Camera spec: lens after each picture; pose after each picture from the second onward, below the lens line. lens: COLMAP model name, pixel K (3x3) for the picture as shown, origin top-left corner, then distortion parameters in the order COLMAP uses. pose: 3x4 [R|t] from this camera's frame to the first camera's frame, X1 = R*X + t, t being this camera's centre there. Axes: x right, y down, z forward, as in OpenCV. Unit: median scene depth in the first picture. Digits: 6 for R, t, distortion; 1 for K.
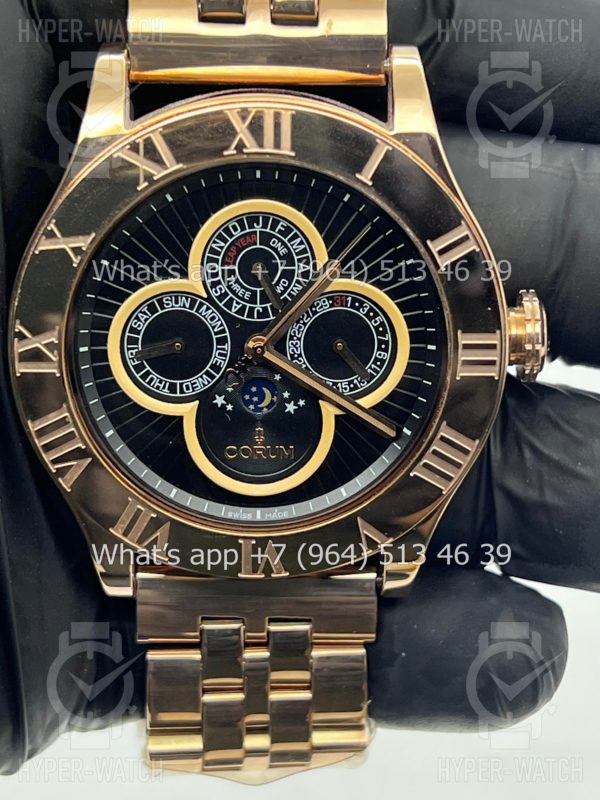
lens RADIAL K [[1870.4, 0, 300.0], [0, 1870.4, 400.0], [0, 0, 1]] dist [0.272278, -0.181432]
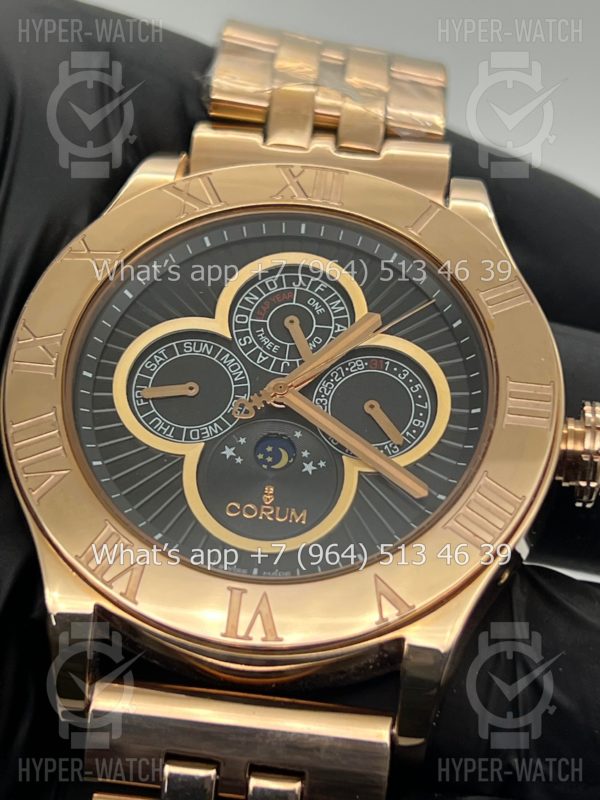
lens RADIAL K [[1870.4, 0, 300.0], [0, 1870.4, 400.0], [0, 0, 1]] dist [0.272278, -0.181432]
pose [[0.992363, 0.076128, -0.097055, 0.073527], [-0.121615, 0.735326, -0.666713, 0.565980], [0.020611, 0.673425, 0.738968, 0.345447]]
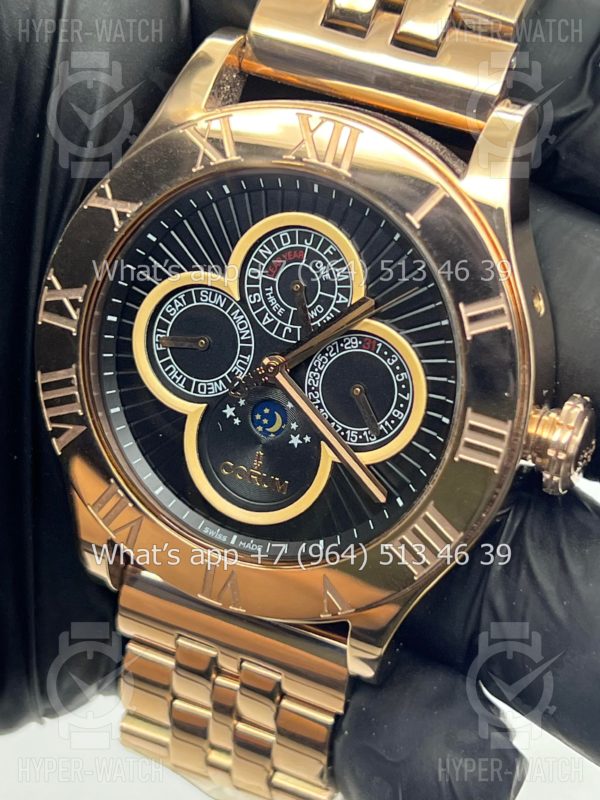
lens RADIAL K [[1870.4, 0, 300.0], [0, 1870.4, 400.0], [0, 0, 1]] dist [0.272278, -0.181432]
pose [[0.899362, 0.284325, -0.332126, 0.308033], [-0.307486, 0.951379, -0.018187, 0.001041], [0.310807, 0.118481, 0.943060, 0.113725]]
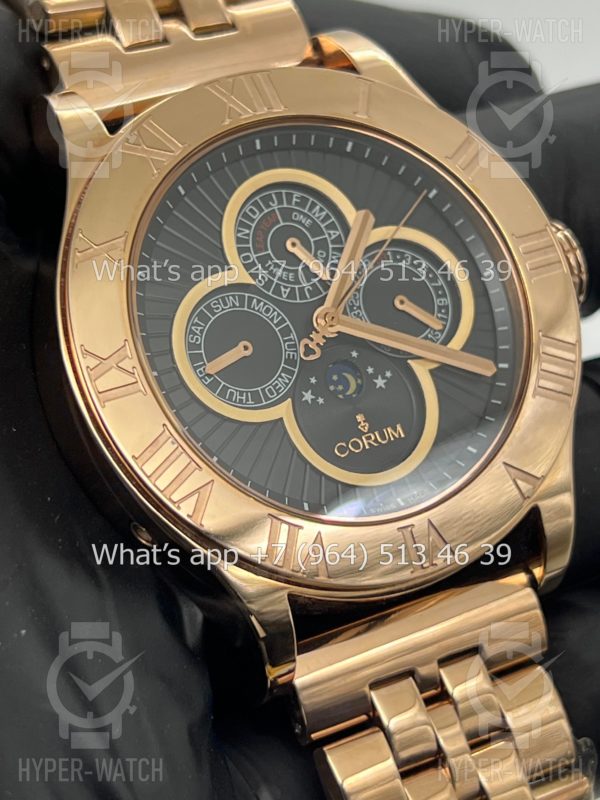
lens RADIAL K [[1870.4, 0, 300.0], [0, 1870.4, 400.0], [0, 0, 1]] dist [0.272278, -0.181432]
pose [[0.872962, -0.286662, 0.394668, -0.396269], [0.433900, 0.826010, -0.359775, 0.318111], [-0.222866, 0.485316, 0.845458, 0.266878]]
